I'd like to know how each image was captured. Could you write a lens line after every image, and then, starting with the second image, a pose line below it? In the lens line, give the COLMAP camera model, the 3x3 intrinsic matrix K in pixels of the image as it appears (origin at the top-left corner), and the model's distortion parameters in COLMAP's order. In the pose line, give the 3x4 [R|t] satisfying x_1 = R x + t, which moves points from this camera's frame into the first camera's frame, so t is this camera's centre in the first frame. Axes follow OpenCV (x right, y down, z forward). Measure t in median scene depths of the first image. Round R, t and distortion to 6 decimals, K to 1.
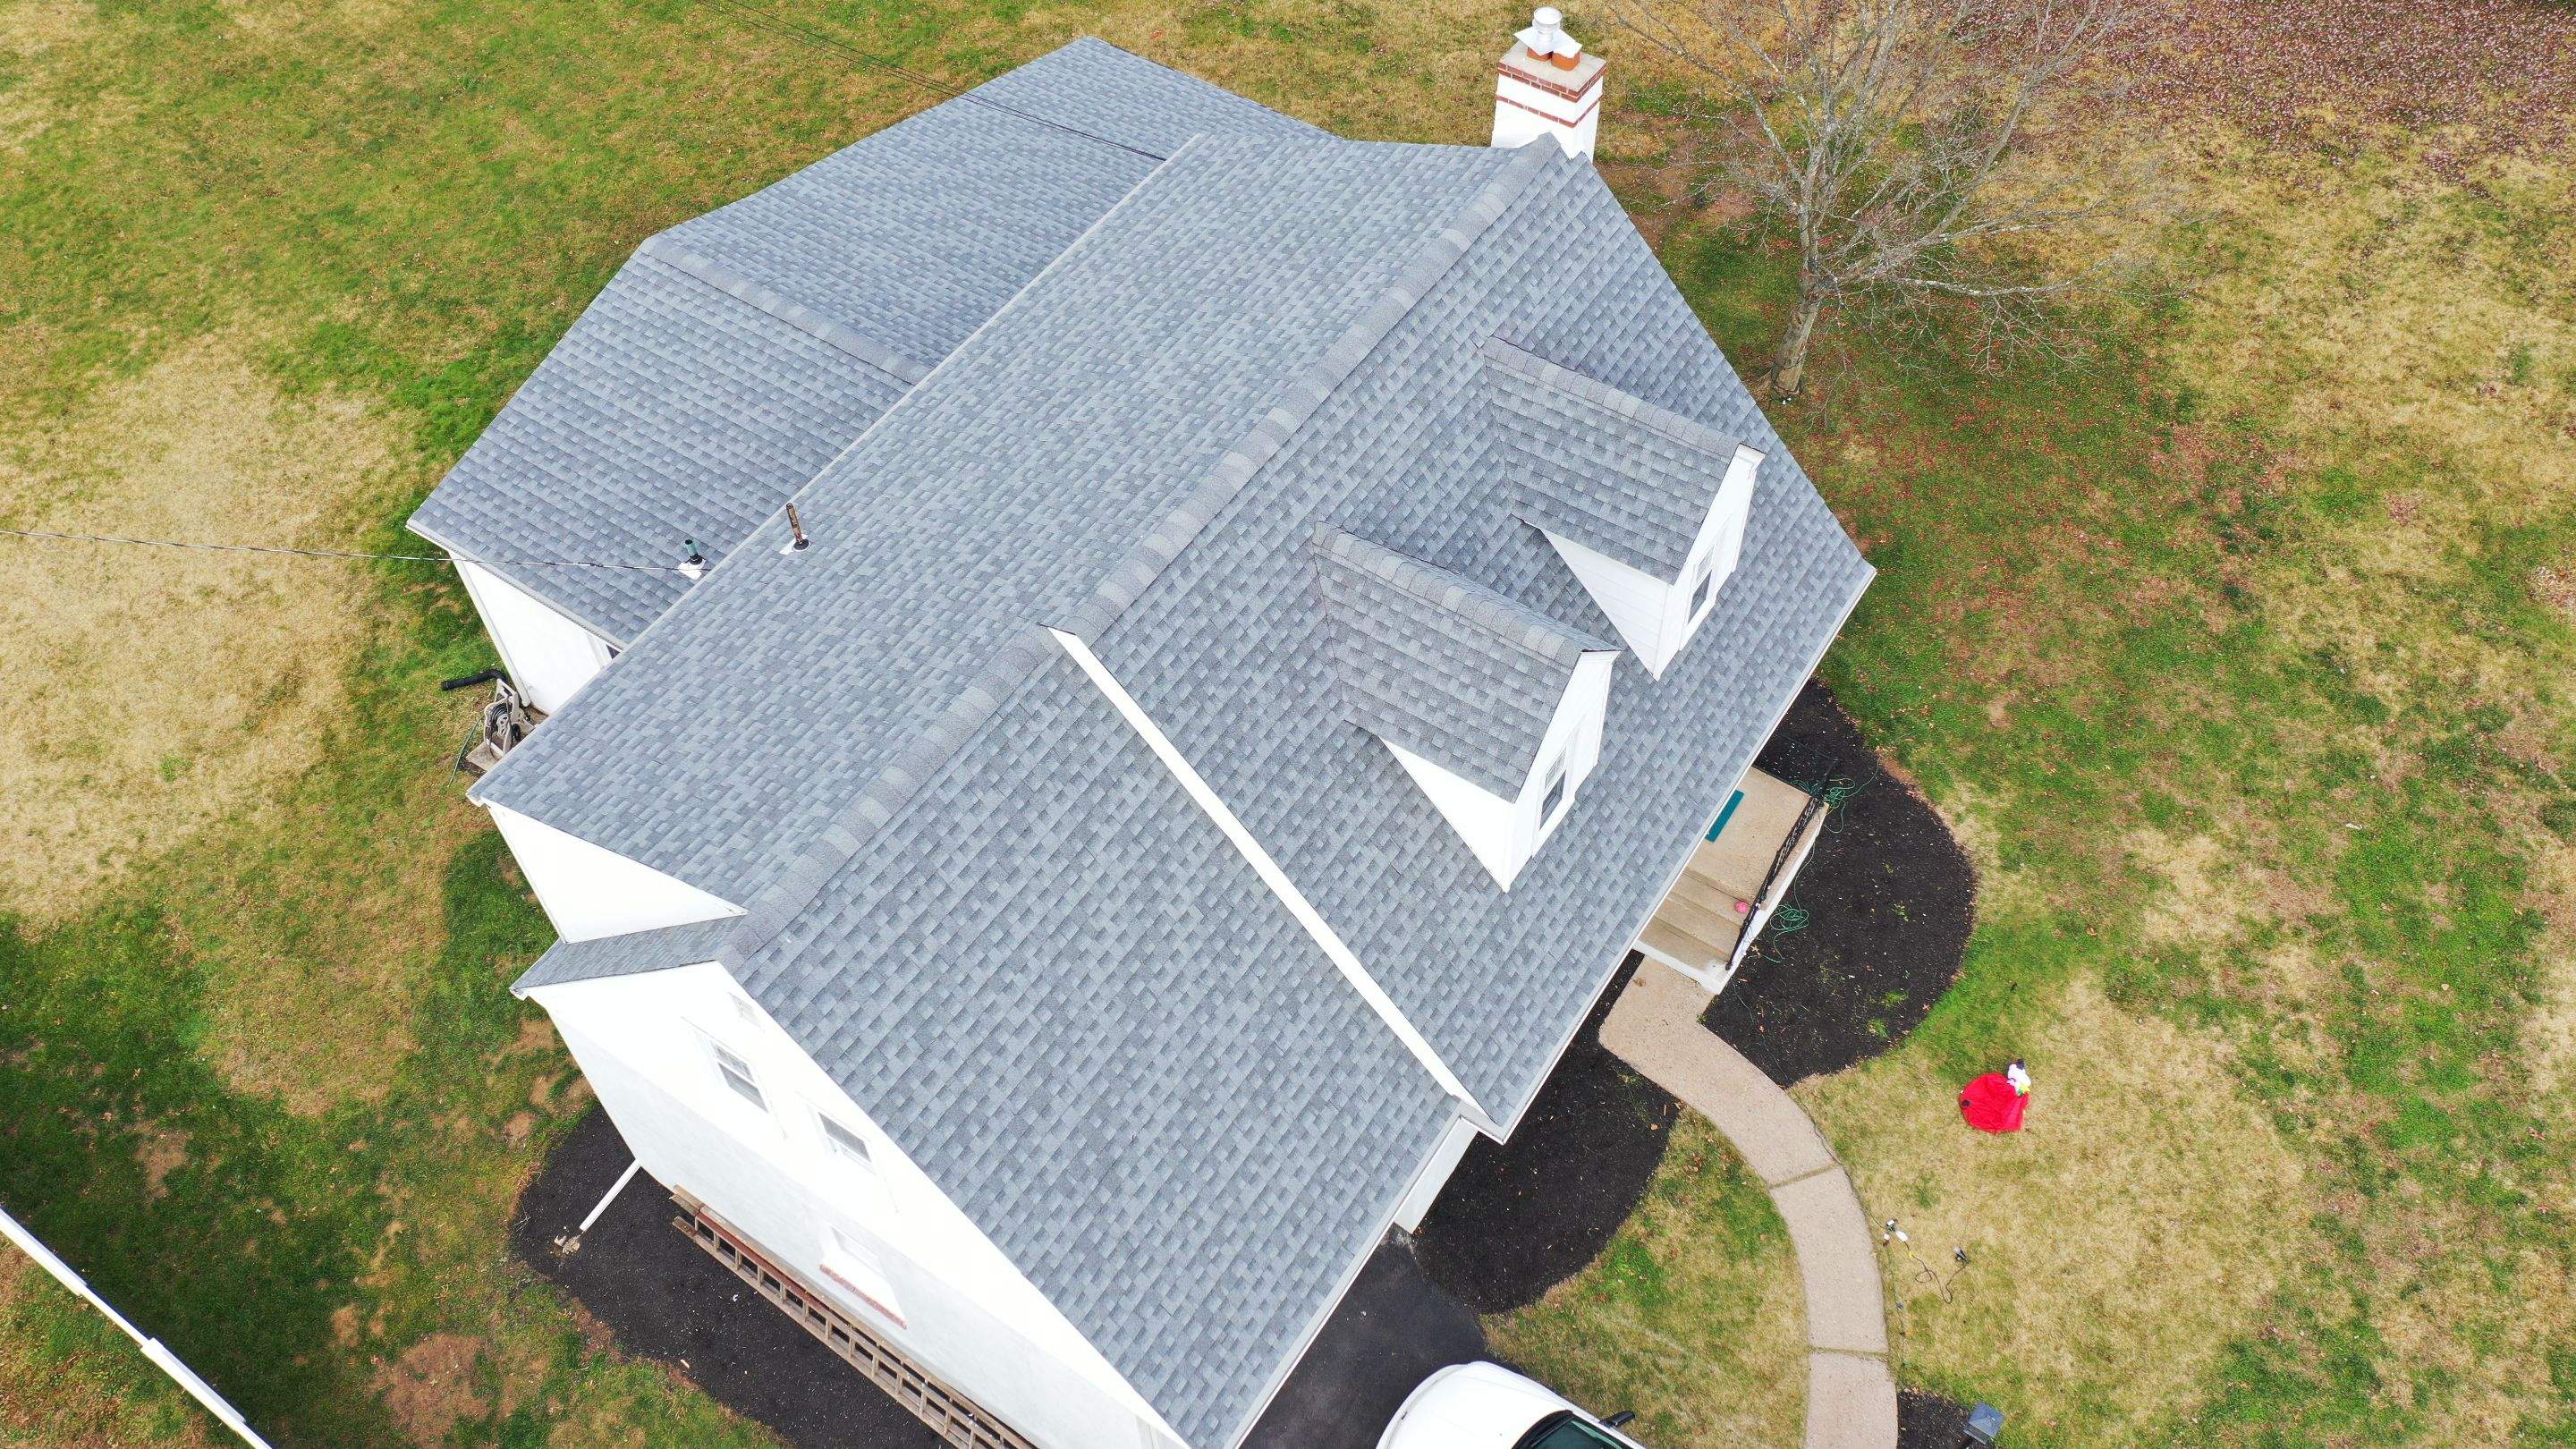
lens RADIAL K [[2031.6, 0, 1283.6], [0, 2031.6, 731.6], [0, 0, 1]] dist [0.012617, 0.004946]
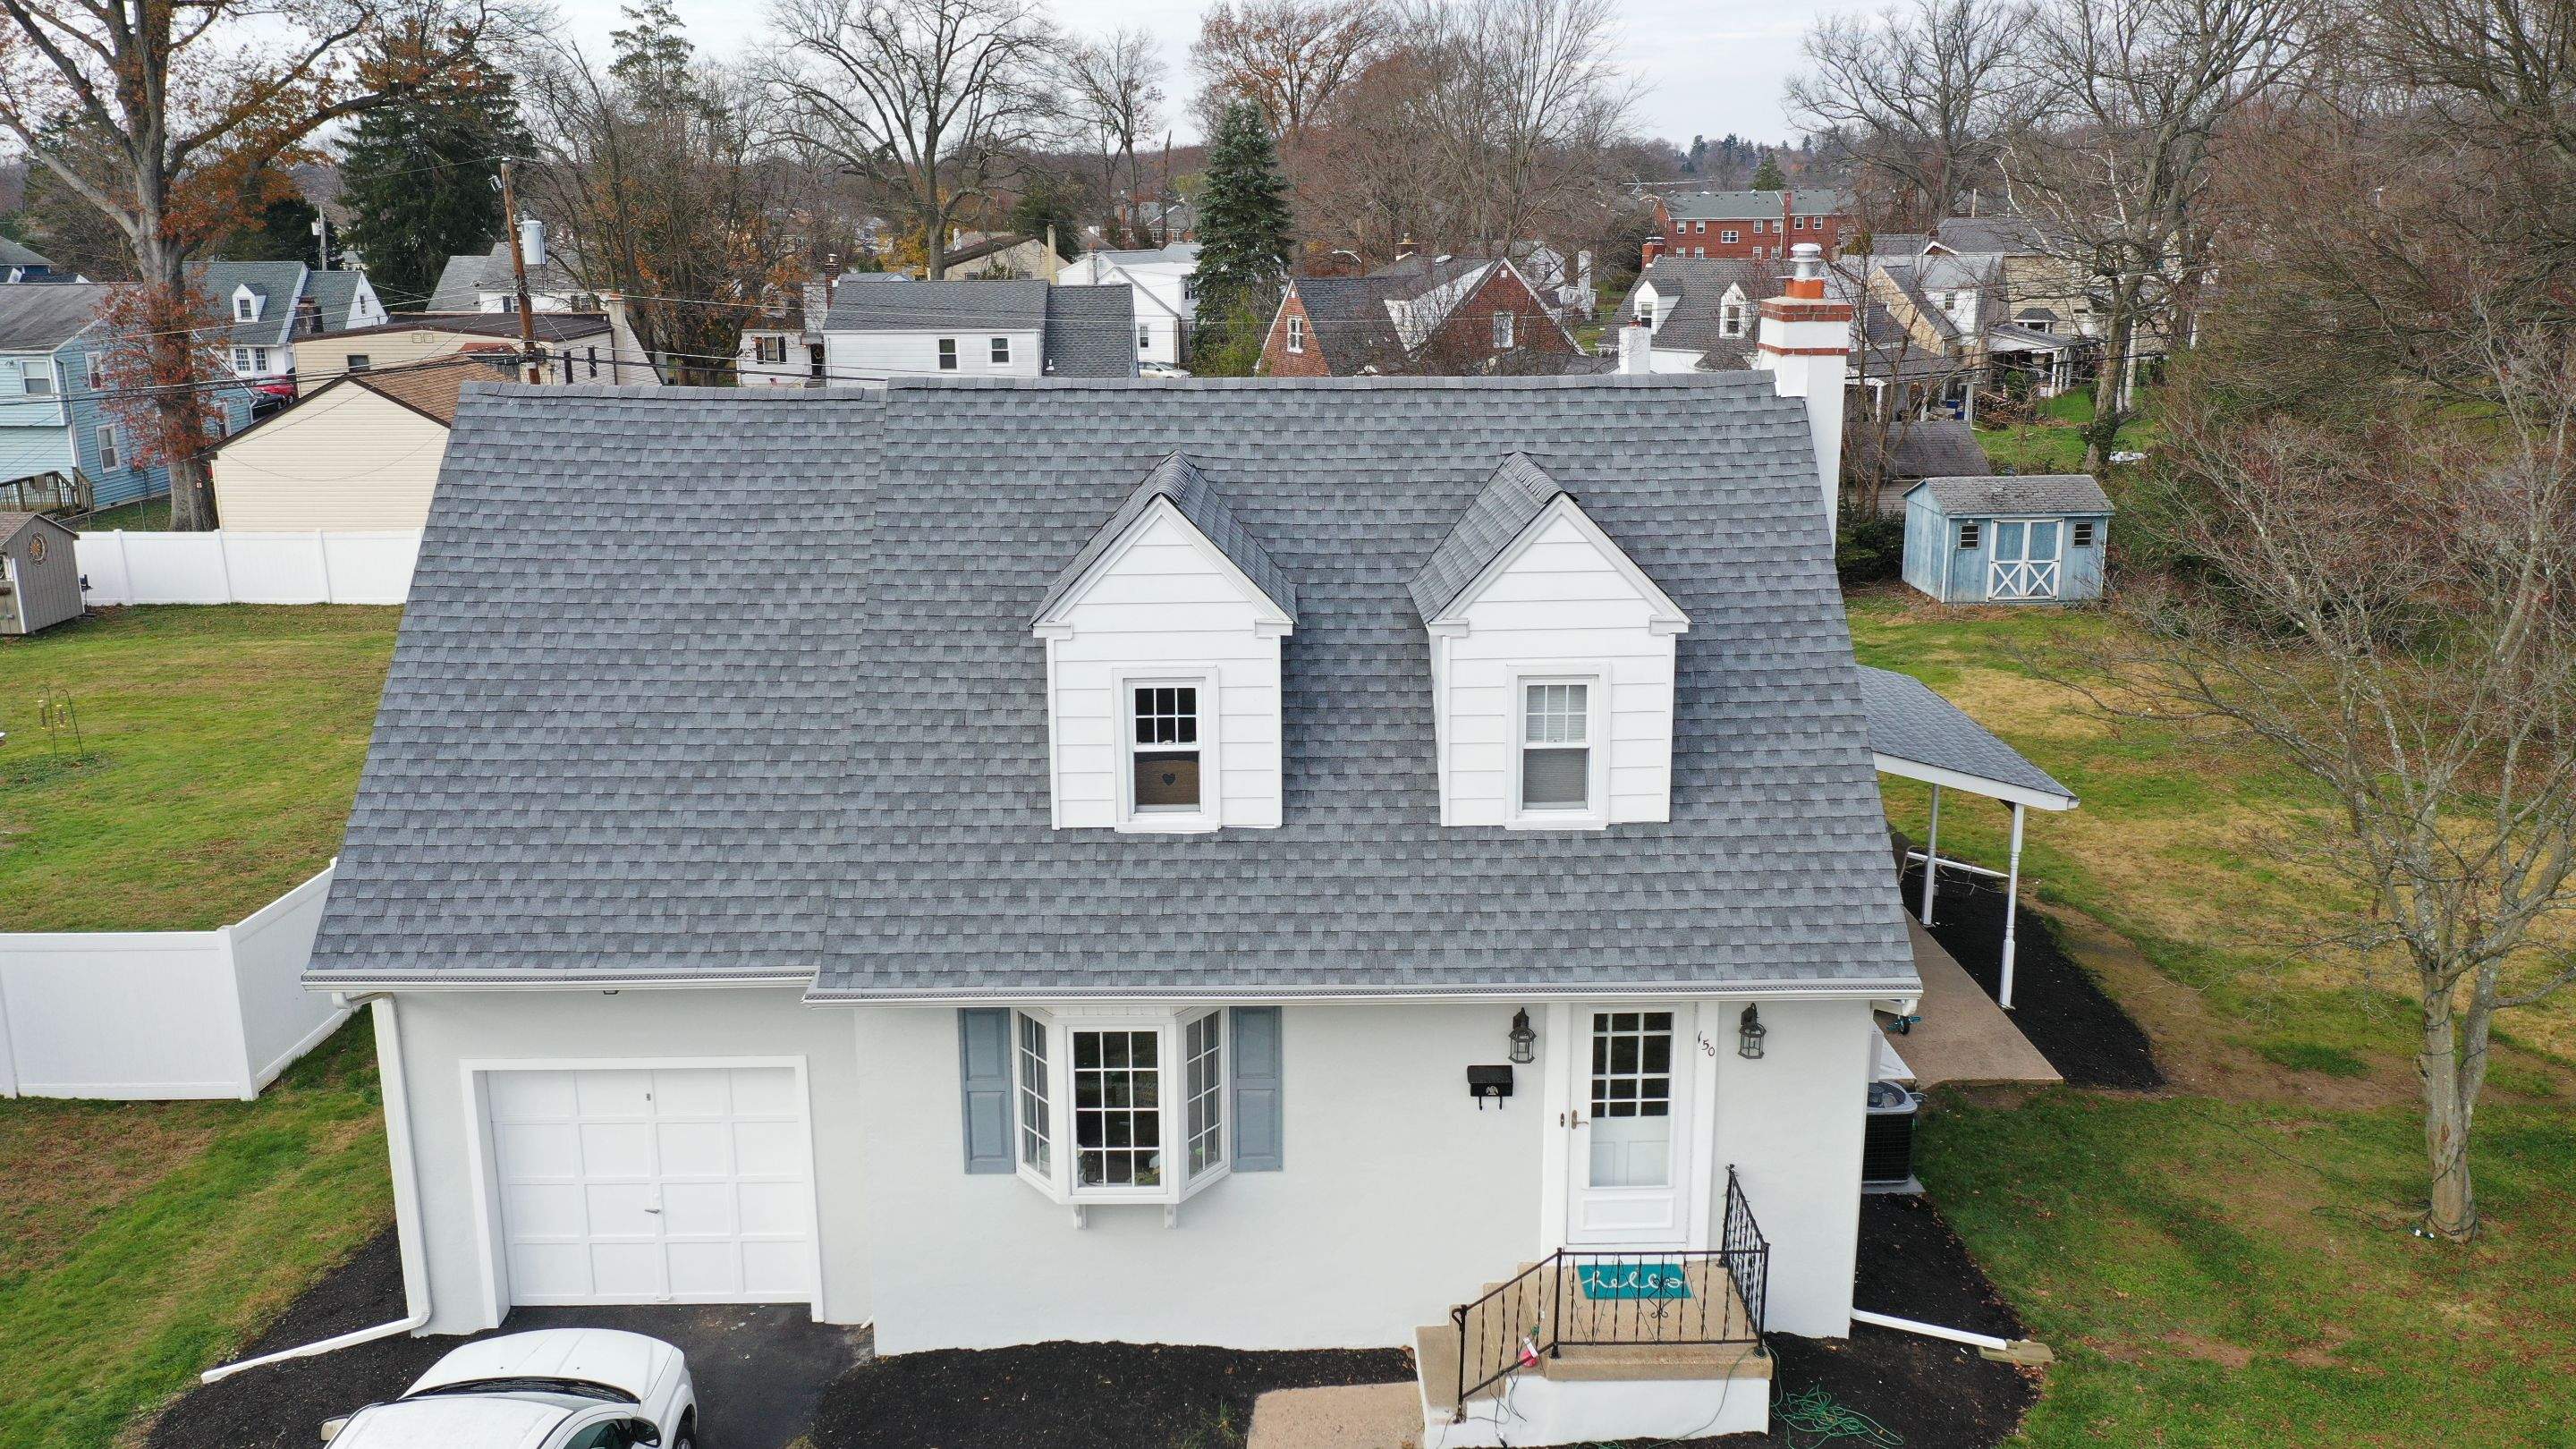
lens RADIAL K [[2035.0, 0, 1284.2], [0, 2035.0, 738.3], [0, 0, 1]] dist [0.017934, 0.008805]
pose [[0.566924, 0.219362, -0.794026, 0.707396], [-0.655036, 0.704538, -0.273048, 0.189209], [0.499525, 0.674913, 0.543109, 0.490524]]
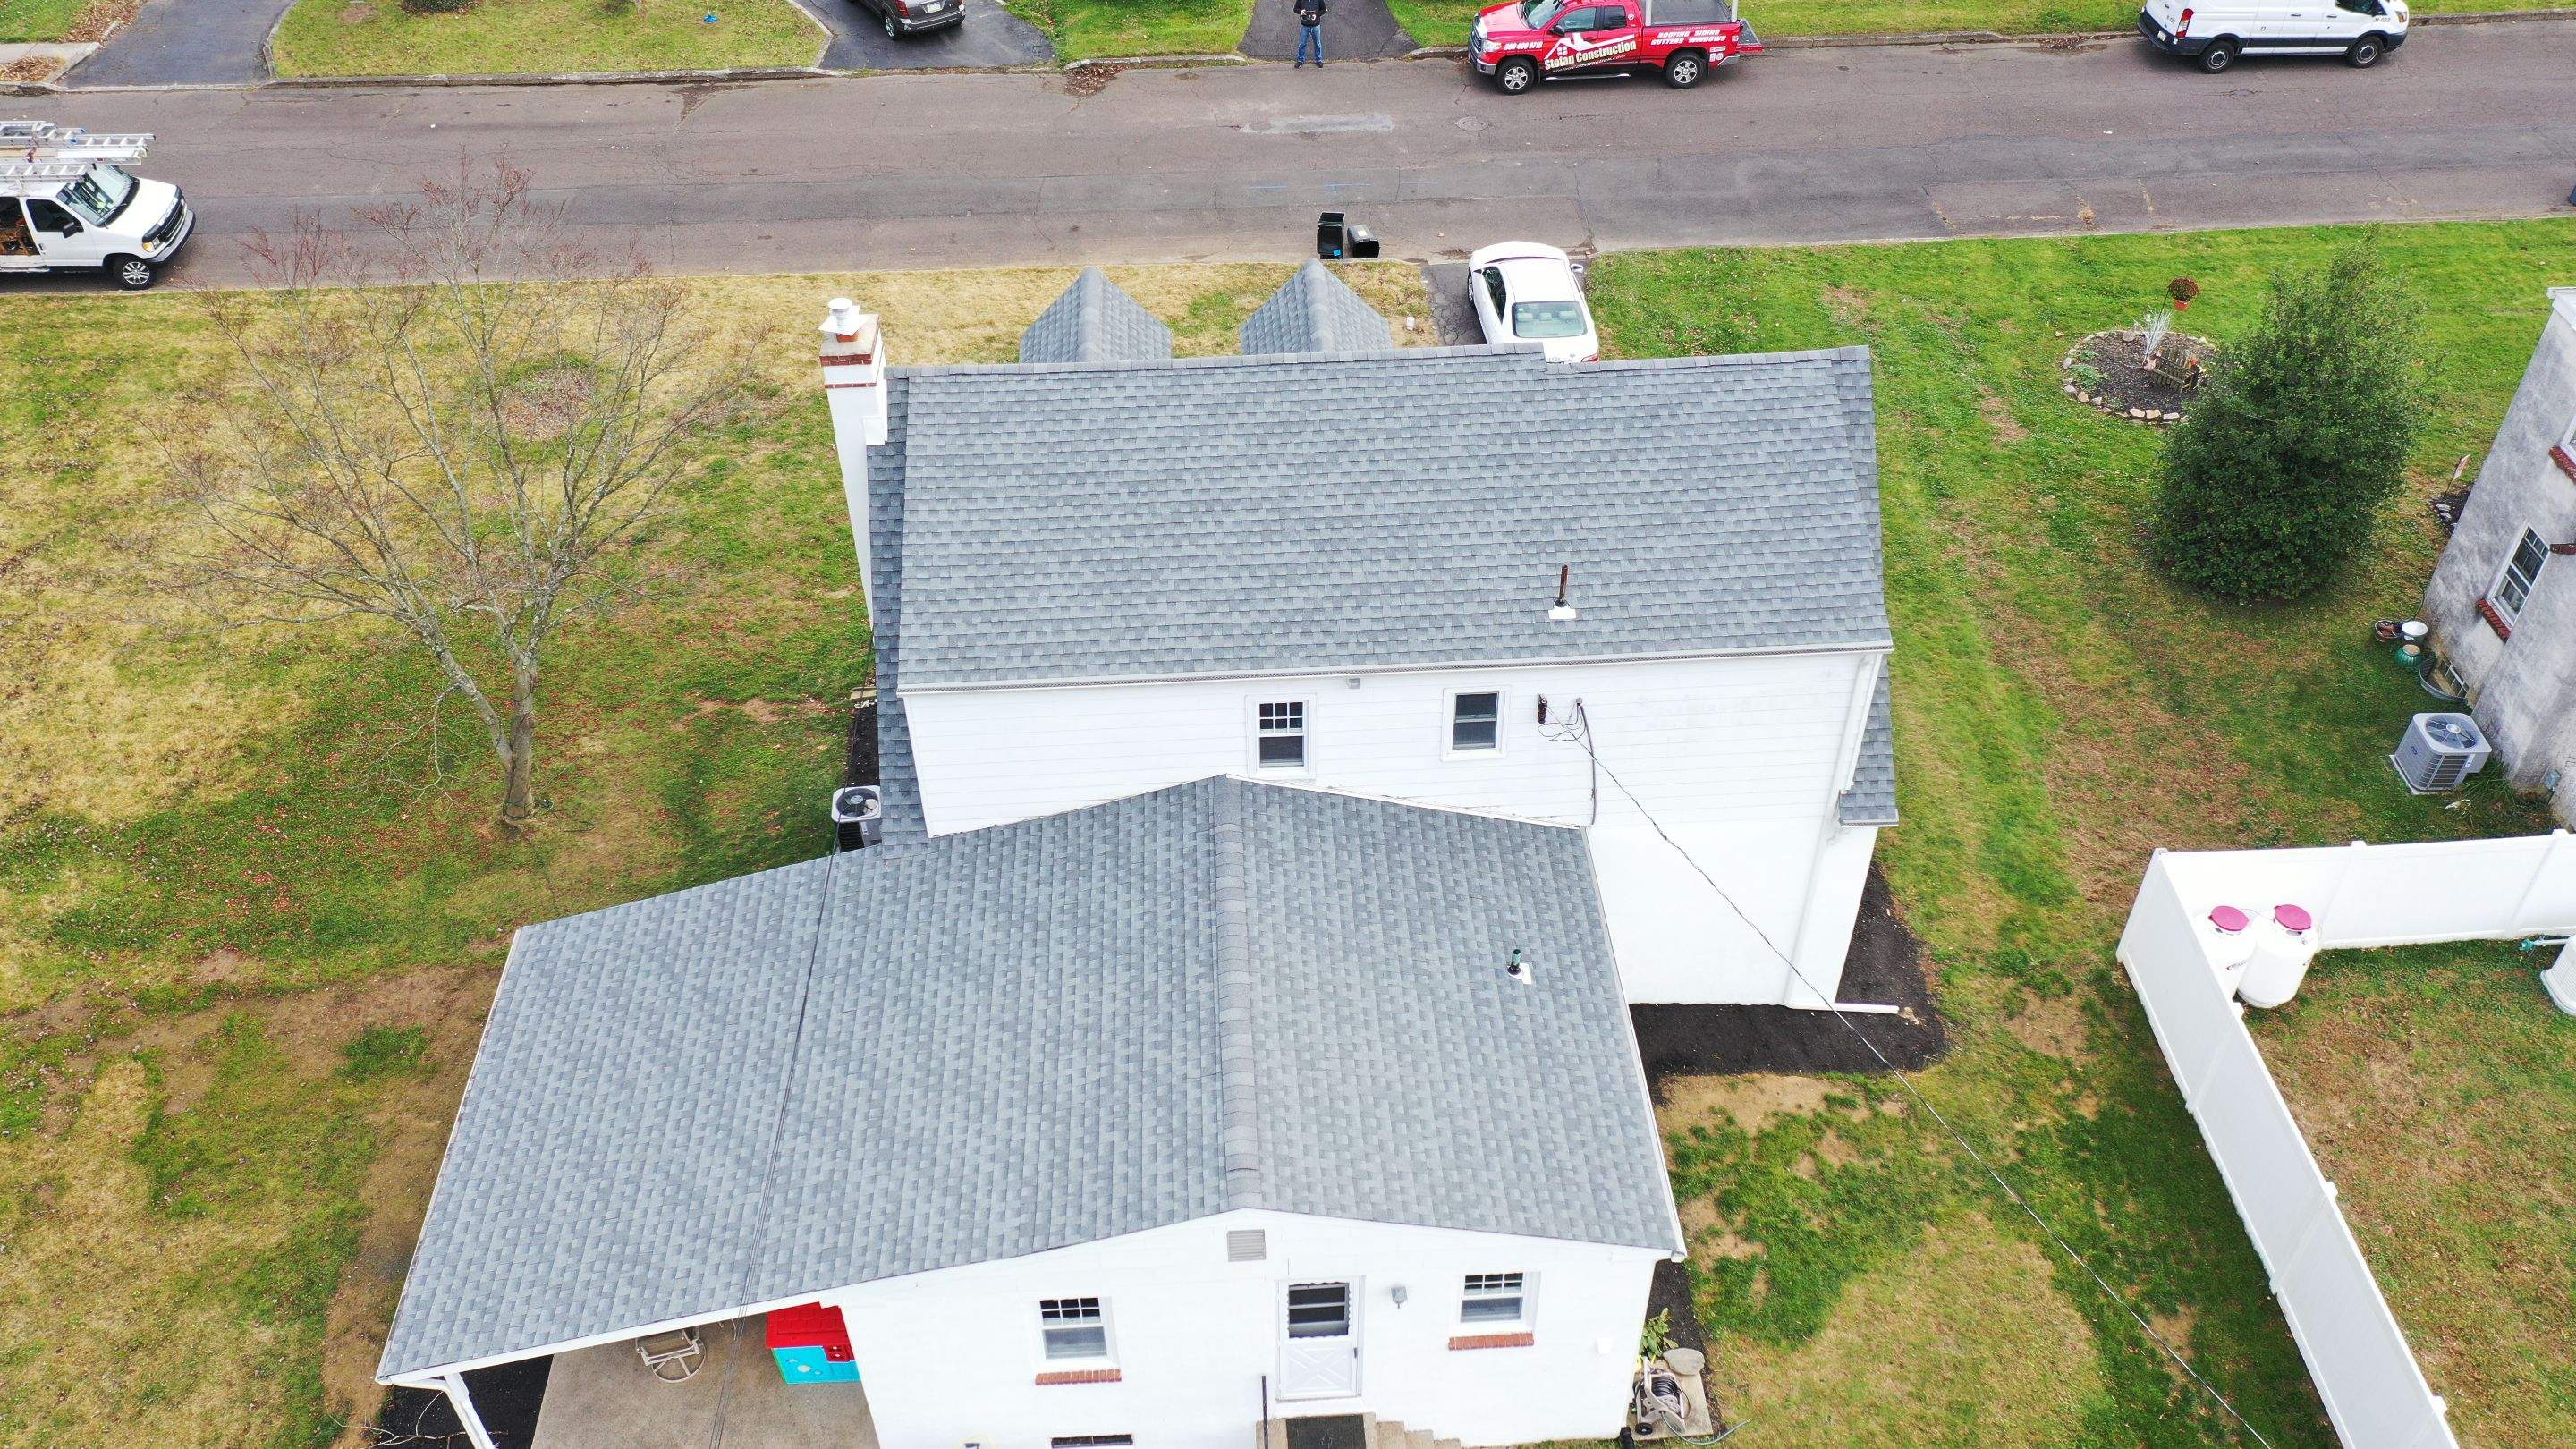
lens RADIAL K [[2022.0, 0, 1295.6], [0, 2022.0, 748.6], [0, 0, 1]] dist [0.015716, 0.000993]
pose [[-0.602707, -0.519645, 0.605568, -0.789528], [0.644116, 0.131137, 0.753603, -0.937943], [-0.471019, 0.844258, 0.255674, 0.730828]]
